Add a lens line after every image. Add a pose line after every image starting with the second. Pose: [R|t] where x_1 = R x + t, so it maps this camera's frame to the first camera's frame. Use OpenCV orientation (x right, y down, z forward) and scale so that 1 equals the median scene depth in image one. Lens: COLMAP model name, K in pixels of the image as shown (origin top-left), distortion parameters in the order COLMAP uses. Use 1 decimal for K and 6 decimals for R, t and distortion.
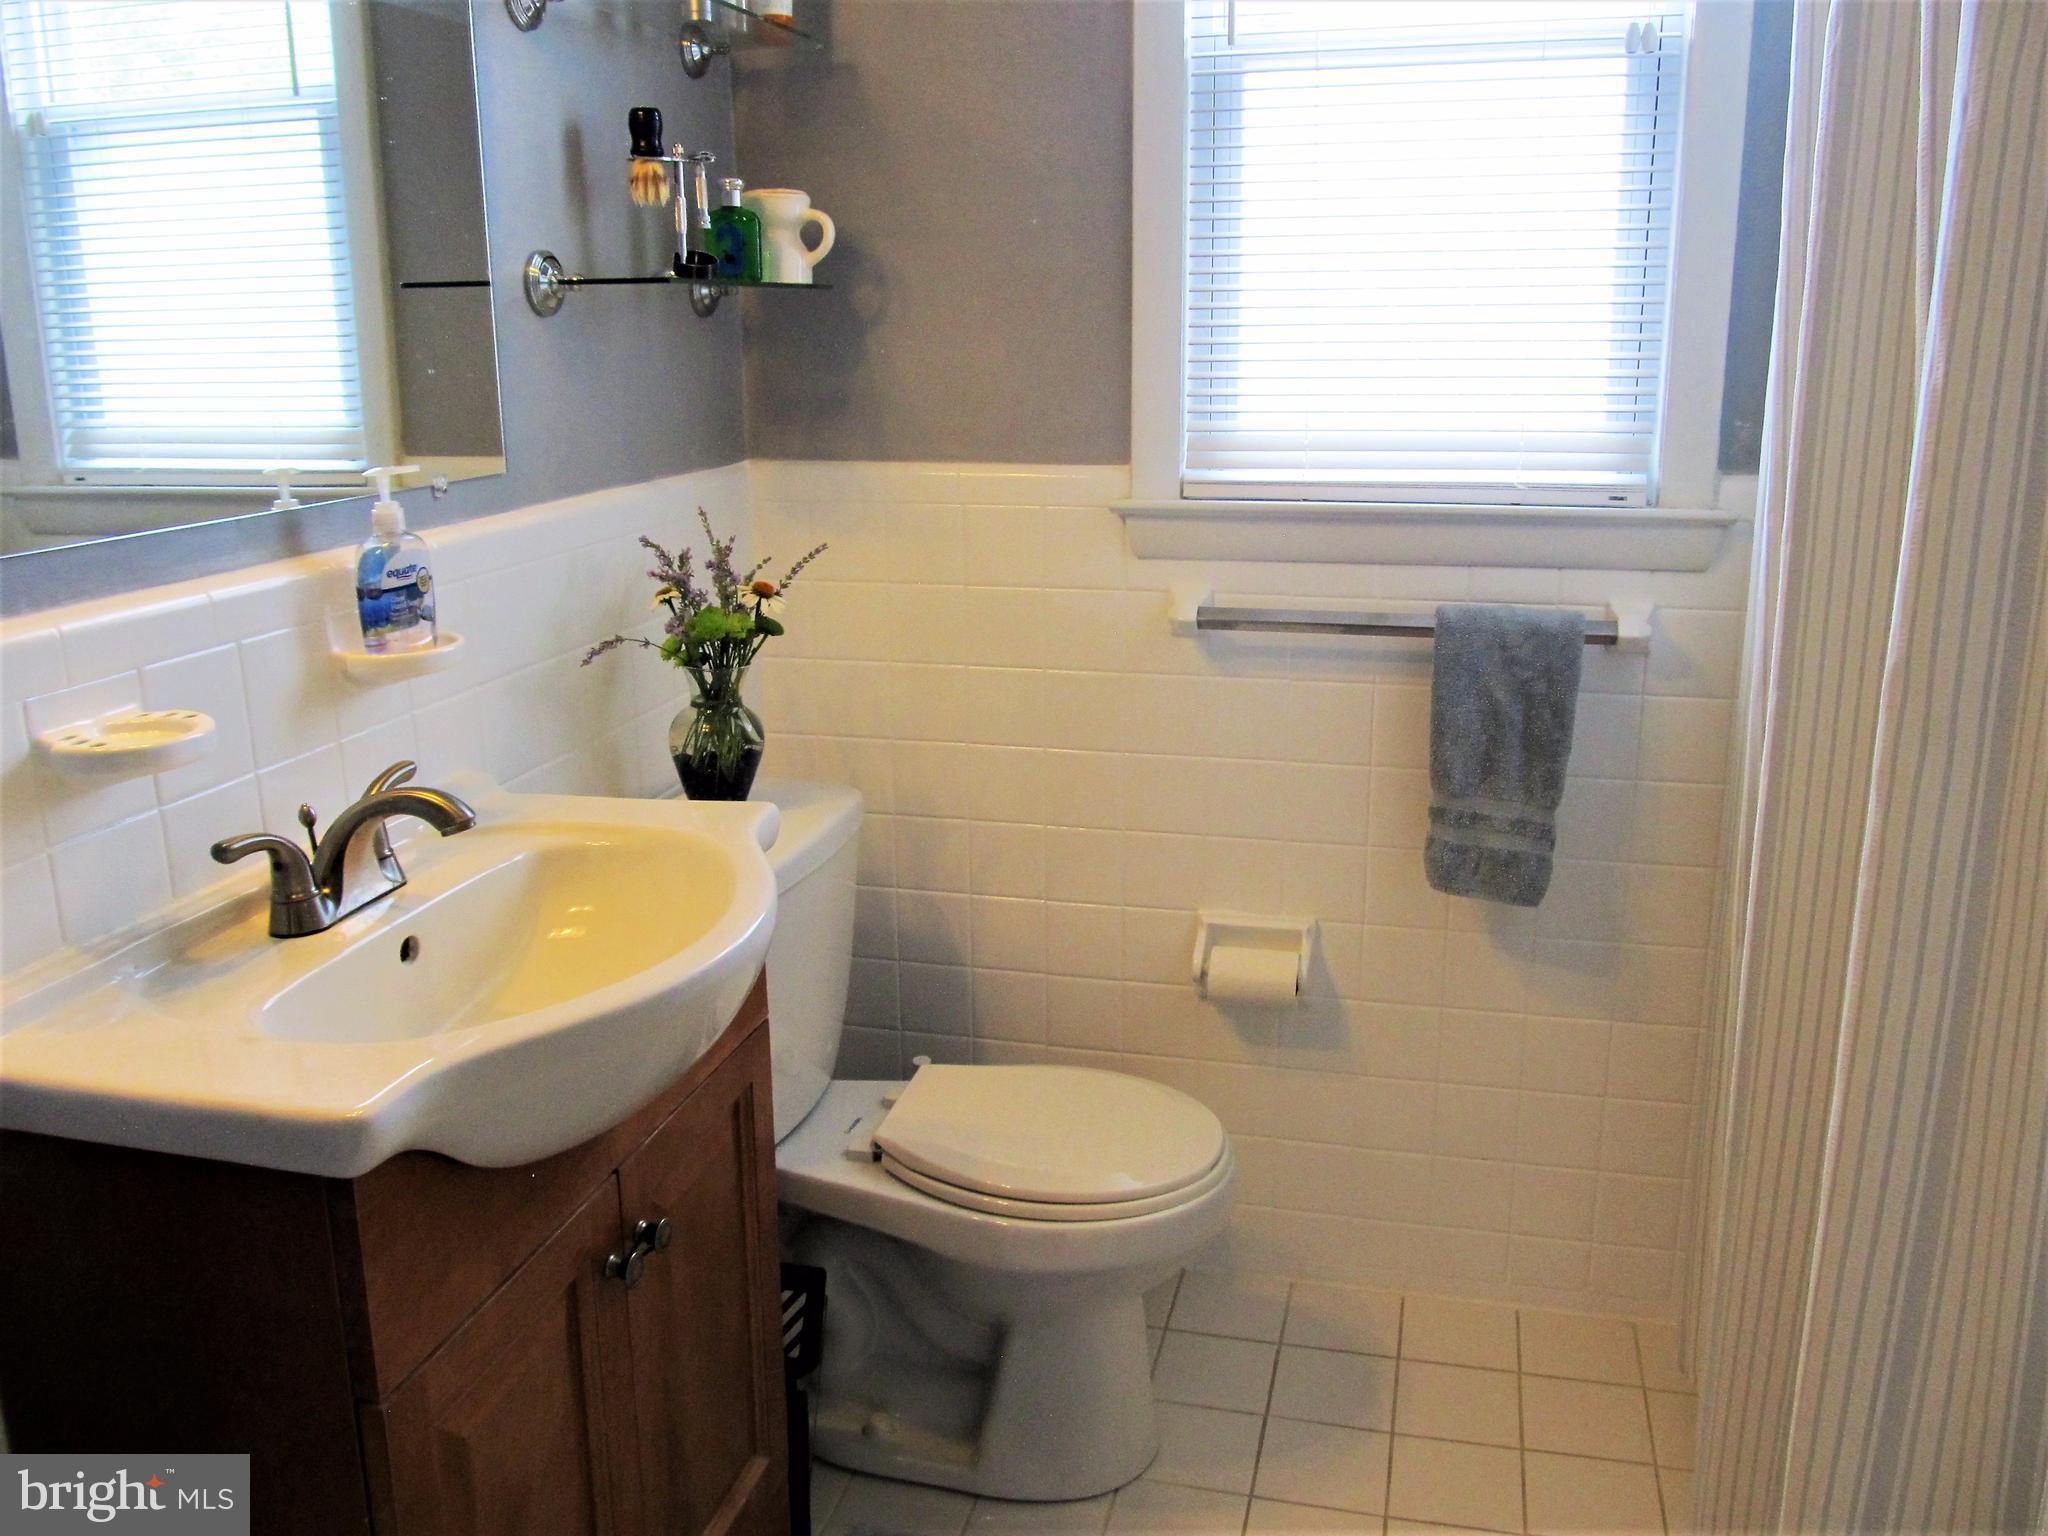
lens RADIAL K [[1678.9, 0, 1032.3], [0, 1678.9, 761.5], [0, 0, 1]] dist [-0.065228, 0.020336]
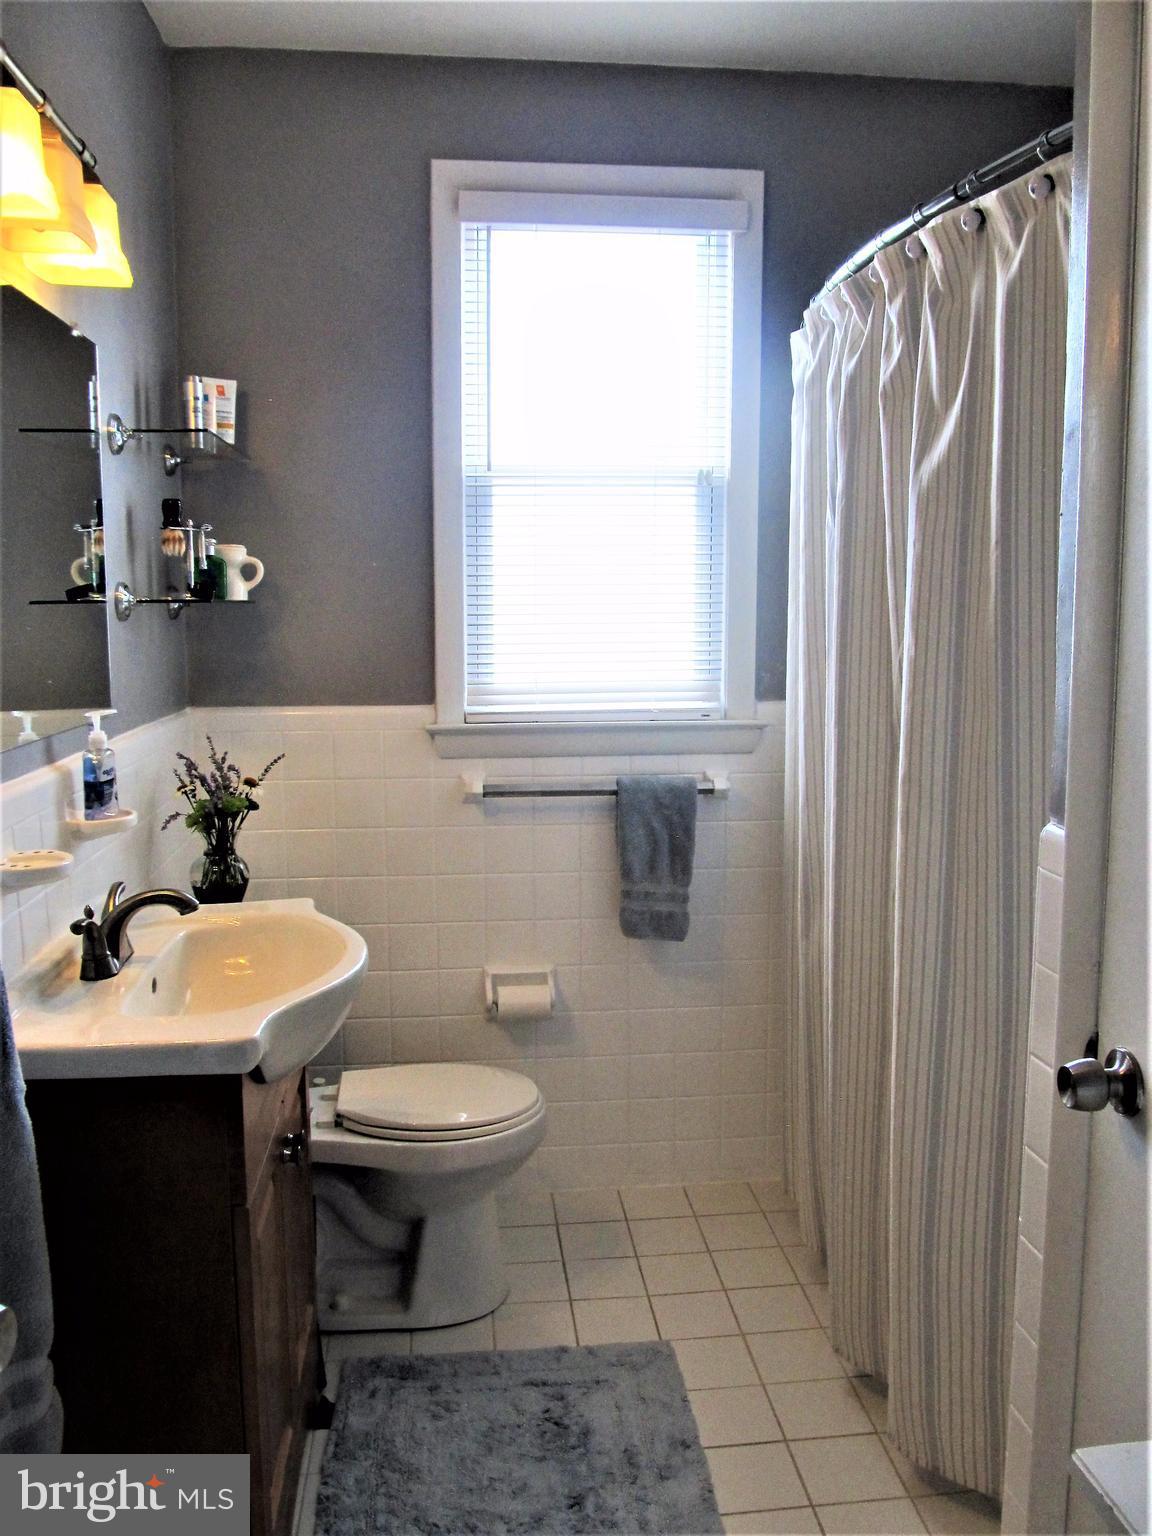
lens RADIAL K [[1259.2, 0, 573.5], [0, 1259.2, 766.2], [0, 0, 1]] dist [-0.065228, 0.020336]
pose [[0.939833, -0.037544, 0.339564, -0.264784], [0.081833, 0.989747, -0.117062, 0.050043], [-0.331687, 0.137807, 0.933270, -0.252314]]
